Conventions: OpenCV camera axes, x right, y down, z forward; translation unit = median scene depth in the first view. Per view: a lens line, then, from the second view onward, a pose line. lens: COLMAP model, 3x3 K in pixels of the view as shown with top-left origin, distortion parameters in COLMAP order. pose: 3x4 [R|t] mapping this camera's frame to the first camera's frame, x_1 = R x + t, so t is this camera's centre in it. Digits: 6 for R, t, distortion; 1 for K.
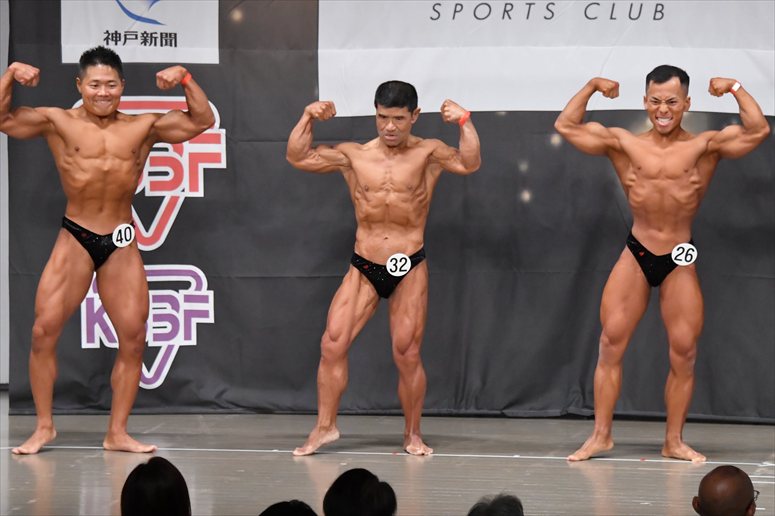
lens RADIAL K [[4910.5, 0, 395.5], [0, 4910.5, 261.1], [0, 0, 1]] dist [1.983754, 0.000000]
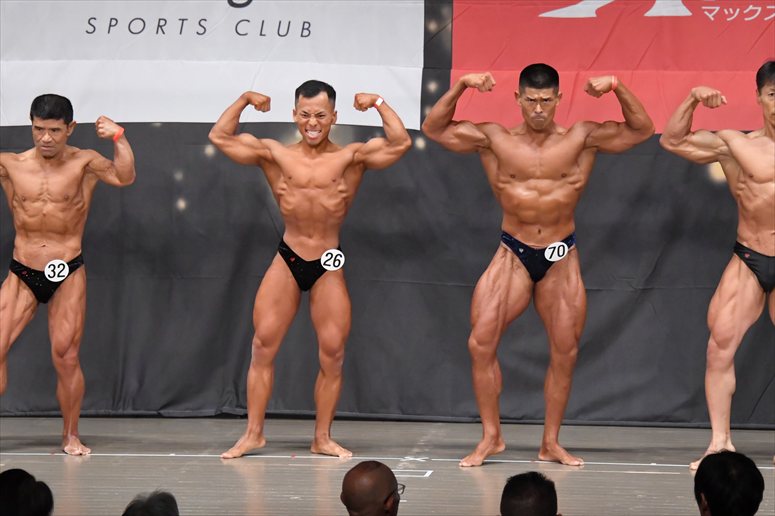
lens RADIAL K [[4630.5, 0, 400.4], [0, 4630.5, 276.4], [0, 0, 1]] dist [1.804441, 0.000000]
pose [[0.997176, -0.002503, 0.075060, -0.001150], [0.002374, 0.999996, 0.001808, 0.000348], [-0.075064, -0.001625, 0.997177, 0.016772]]
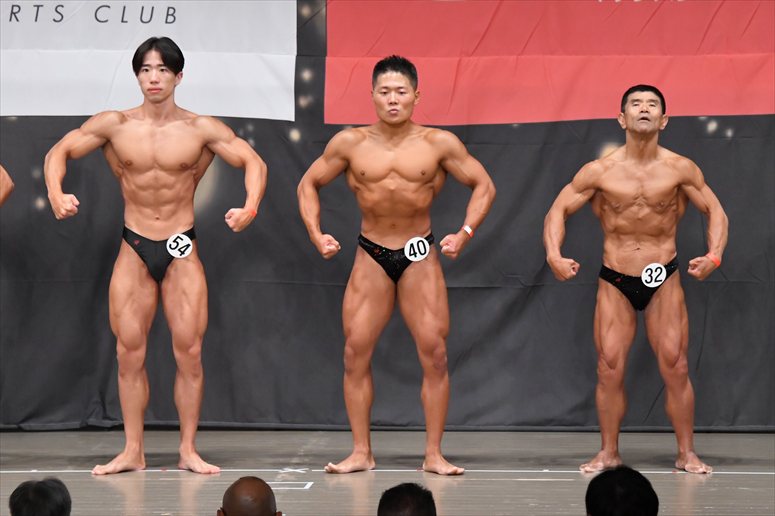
lens RADIAL K [[4910.5, 0, 358.7], [0, 4910.5, 274.4], [0, 0, 1]] dist [1.983754, 0.000000]
pose [[0.993210, -0.017055, 0.115076, -0.177133], [0.016942, 0.999855, 0.001960, -0.002438], [-0.115093, 0.000003, 0.993355, 0.036122]]
